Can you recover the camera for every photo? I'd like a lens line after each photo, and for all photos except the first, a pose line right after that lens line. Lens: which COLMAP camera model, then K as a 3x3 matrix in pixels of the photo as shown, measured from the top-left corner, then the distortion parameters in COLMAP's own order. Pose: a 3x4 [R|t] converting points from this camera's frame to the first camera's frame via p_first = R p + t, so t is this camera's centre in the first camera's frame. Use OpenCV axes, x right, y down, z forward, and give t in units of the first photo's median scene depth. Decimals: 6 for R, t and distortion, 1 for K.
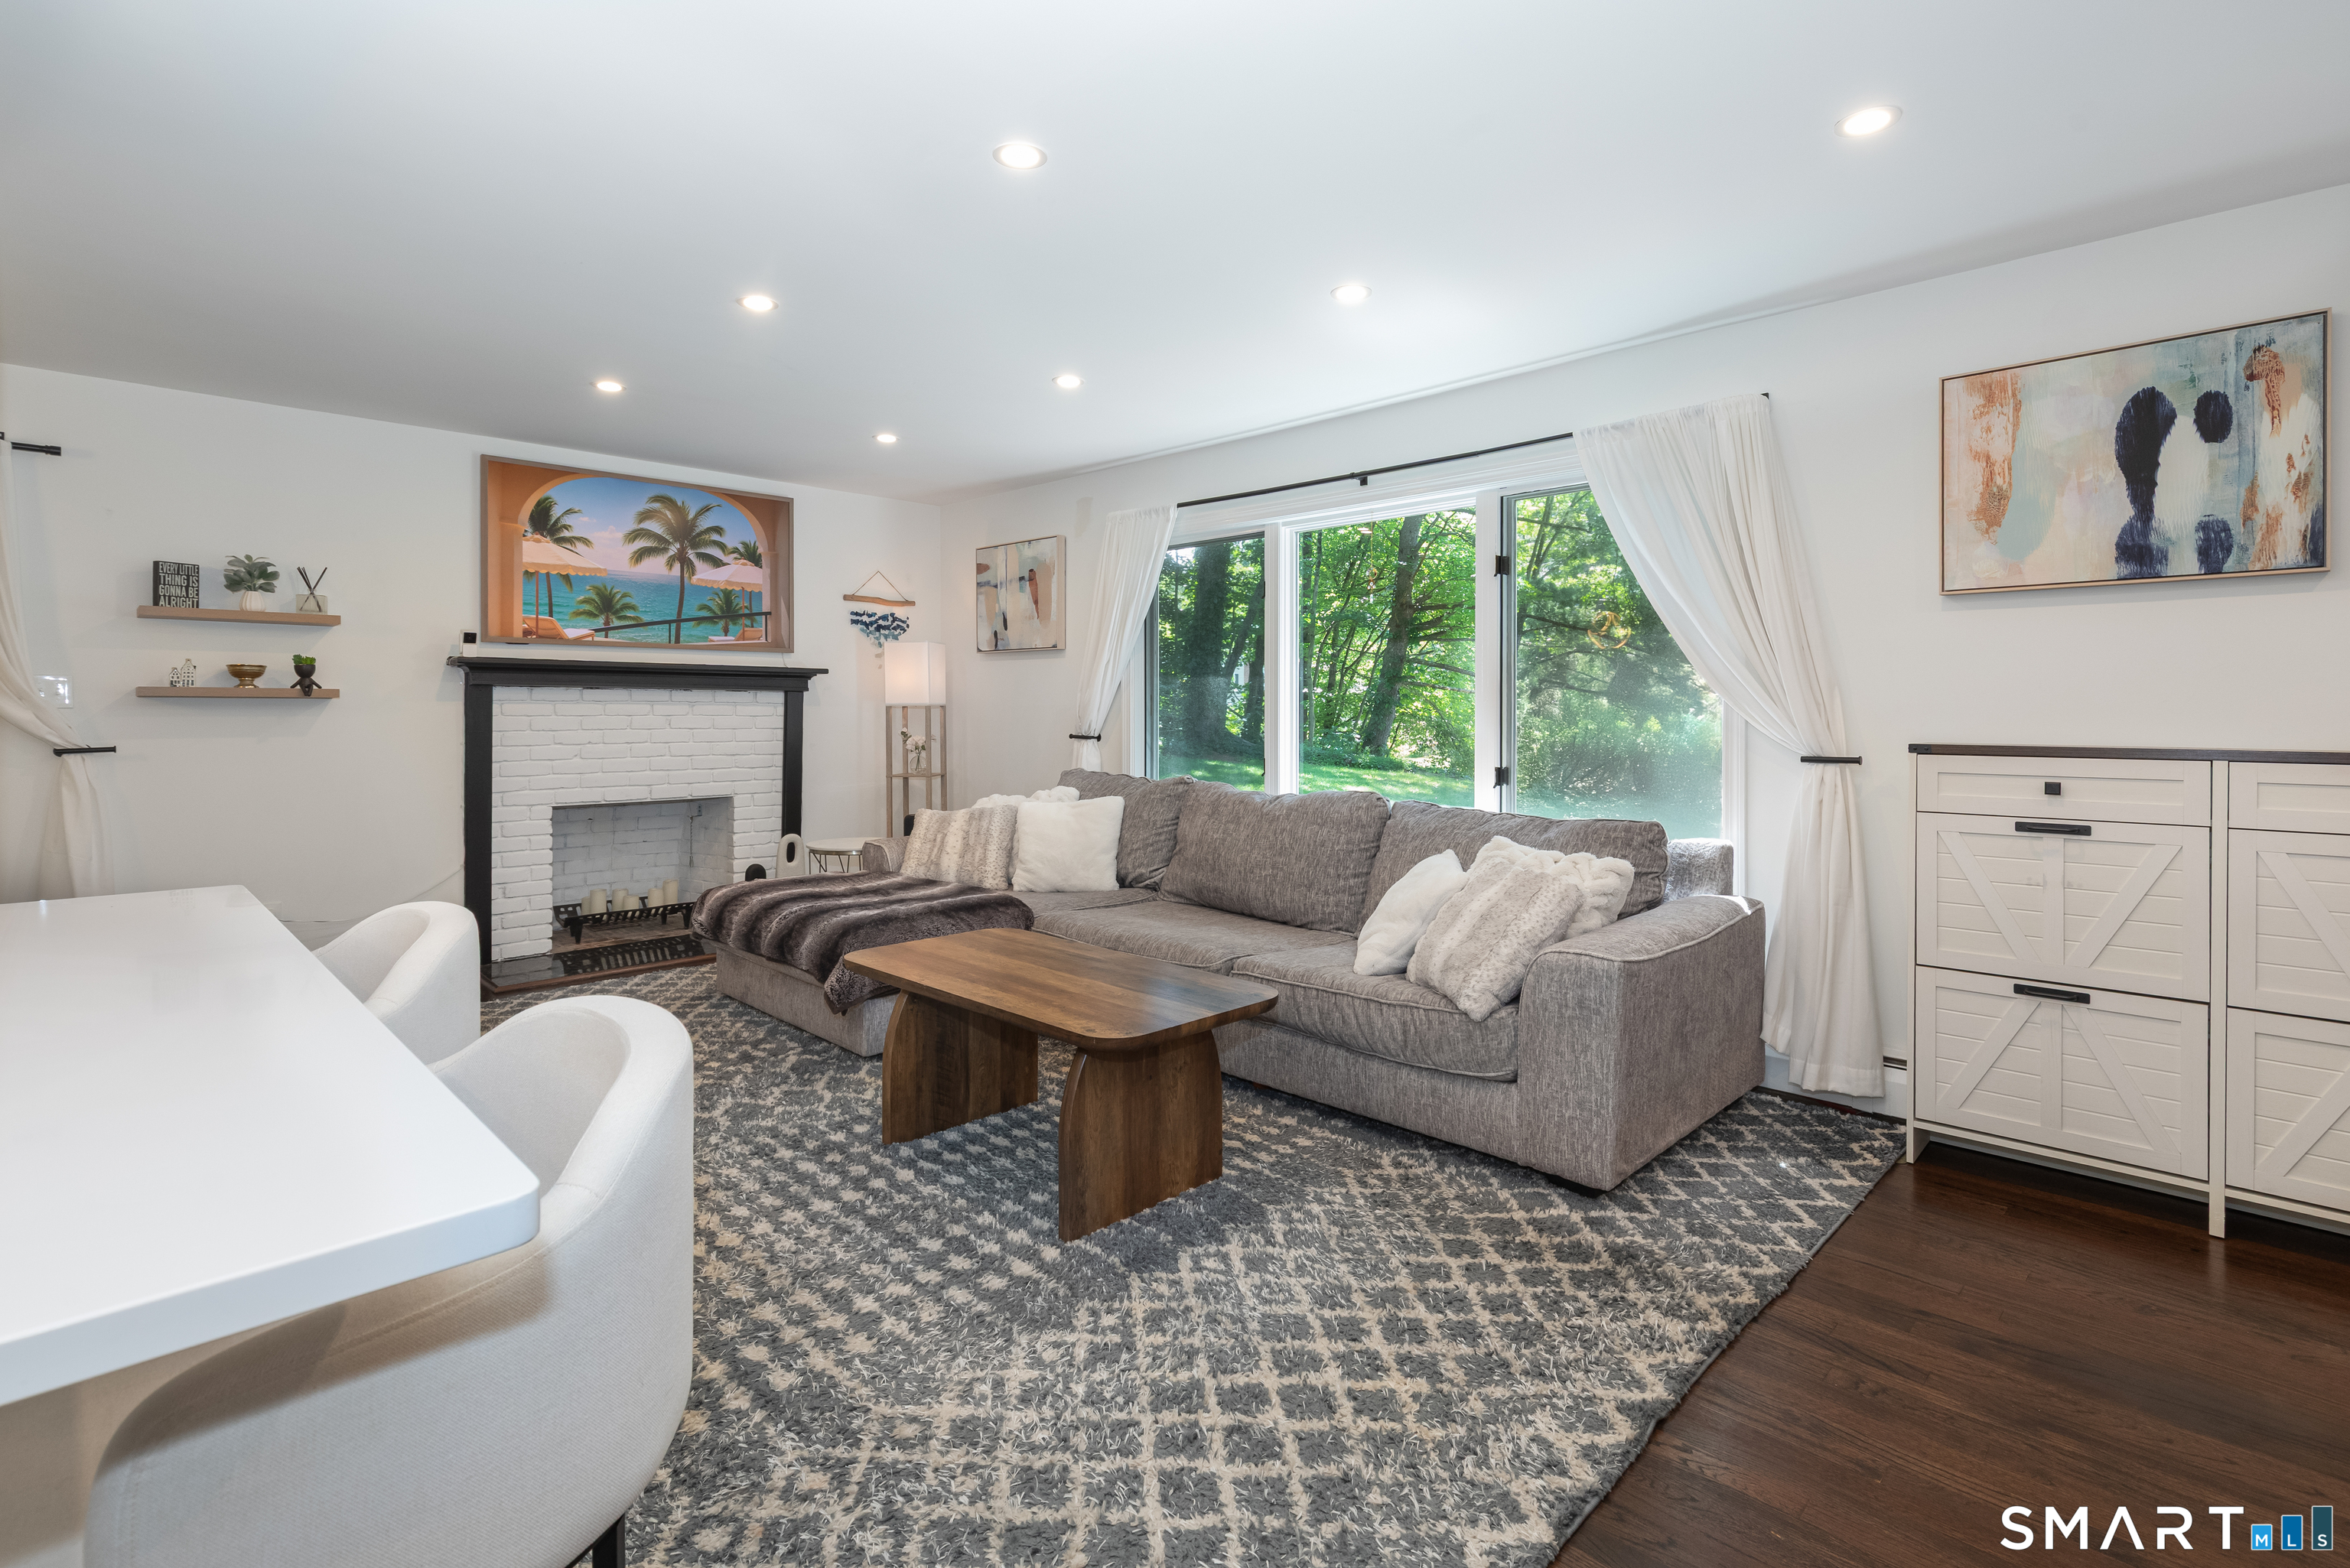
lens RADIAL K [[1095.4, 0, 1203.3], [0, 1095.4, 714.6], [0, 0, 1]] dist [0.004864, 0.000247]
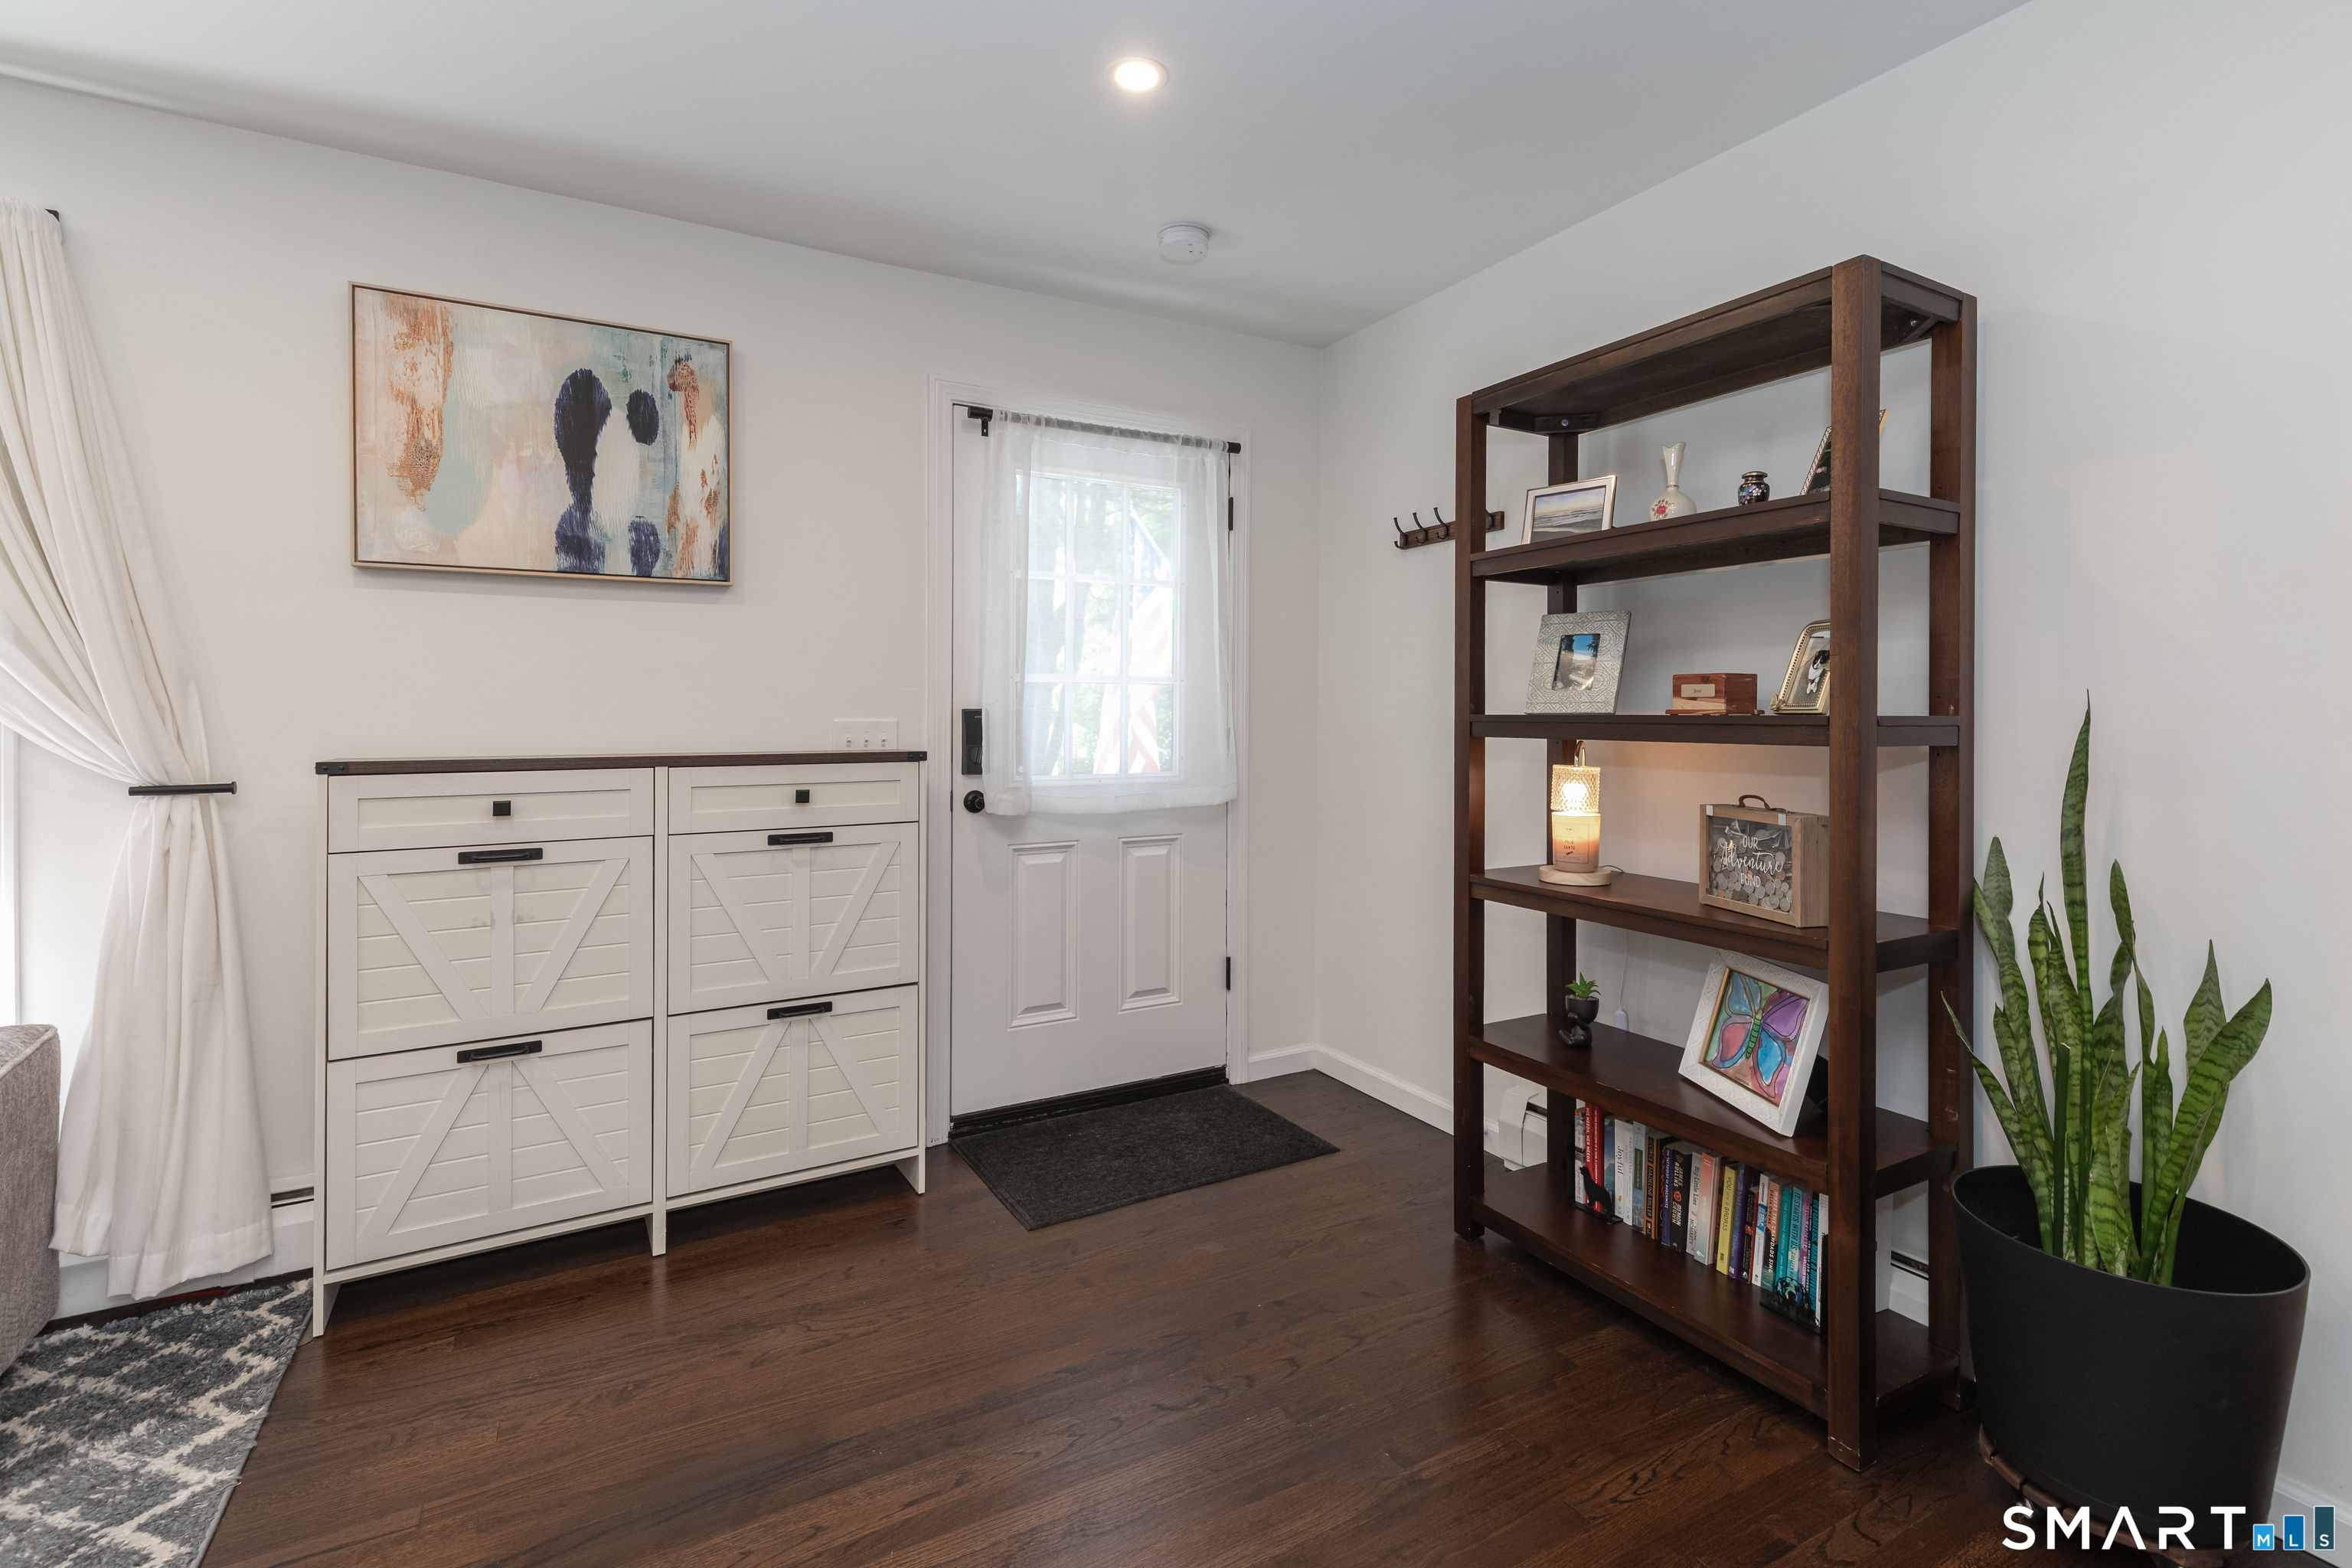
lens RADIAL K [[1096.4, 0, 1204.3], [0, 1096.4, 714.6], [0, 0, 1]] dist [0.004864, 0.000247]
pose [[0.277672, -0.002214, 0.960673, 0.102275], [0.006394, 0.999979, 0.000456, -0.001562], [-0.960655, 0.006016, 0.277681, 0.224245]]
